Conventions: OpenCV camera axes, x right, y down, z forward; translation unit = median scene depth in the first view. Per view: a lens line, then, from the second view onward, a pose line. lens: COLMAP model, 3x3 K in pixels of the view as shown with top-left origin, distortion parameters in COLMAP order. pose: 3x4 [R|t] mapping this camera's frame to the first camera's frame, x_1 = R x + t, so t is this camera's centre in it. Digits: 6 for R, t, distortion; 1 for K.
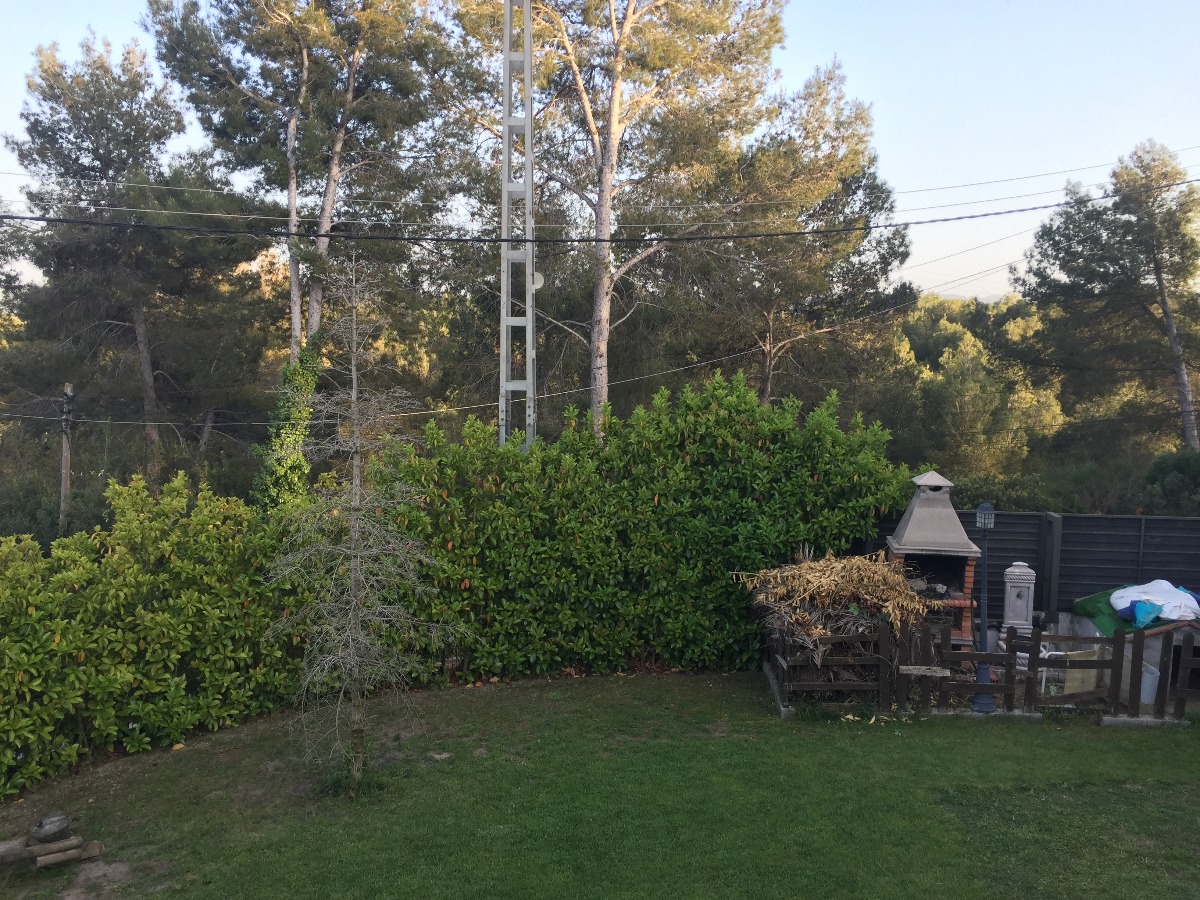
lens RADIAL K [[1035.6, 0, 594.1], [0, 1035.6, 446.2], [0, 0, 1]] dist [0.074562, -0.087414]
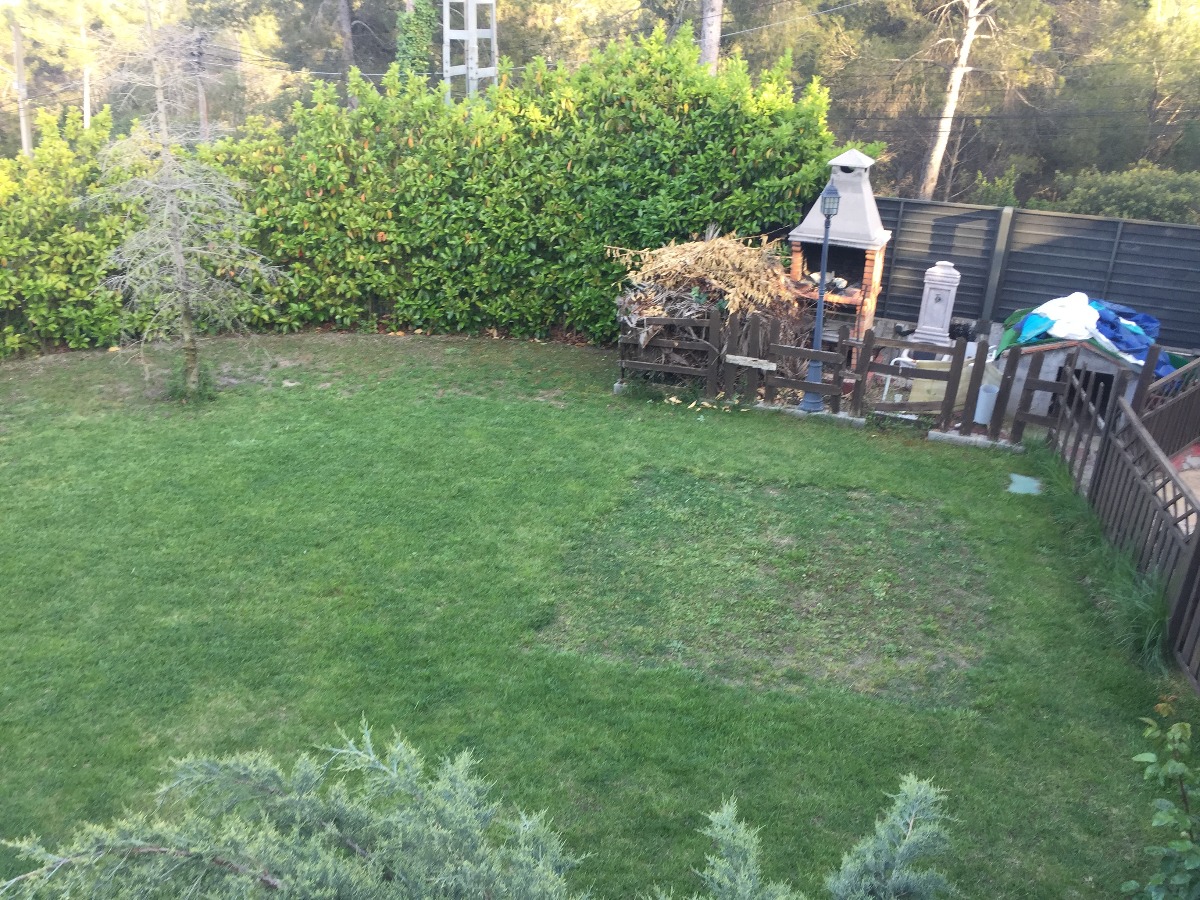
lens RADIAL K [[1035.6, 0, 597.8], [0, 1035.6, 448.2], [0, 0, 1]] dist [0.074562, -0.087414]
pose [[0.947321, 0.139686, -0.288220, 0.405192], [-0.047790, 0.951457, 0.304050, 0.005835], [0.316700, -0.274259, 0.908010, 0.058061]]
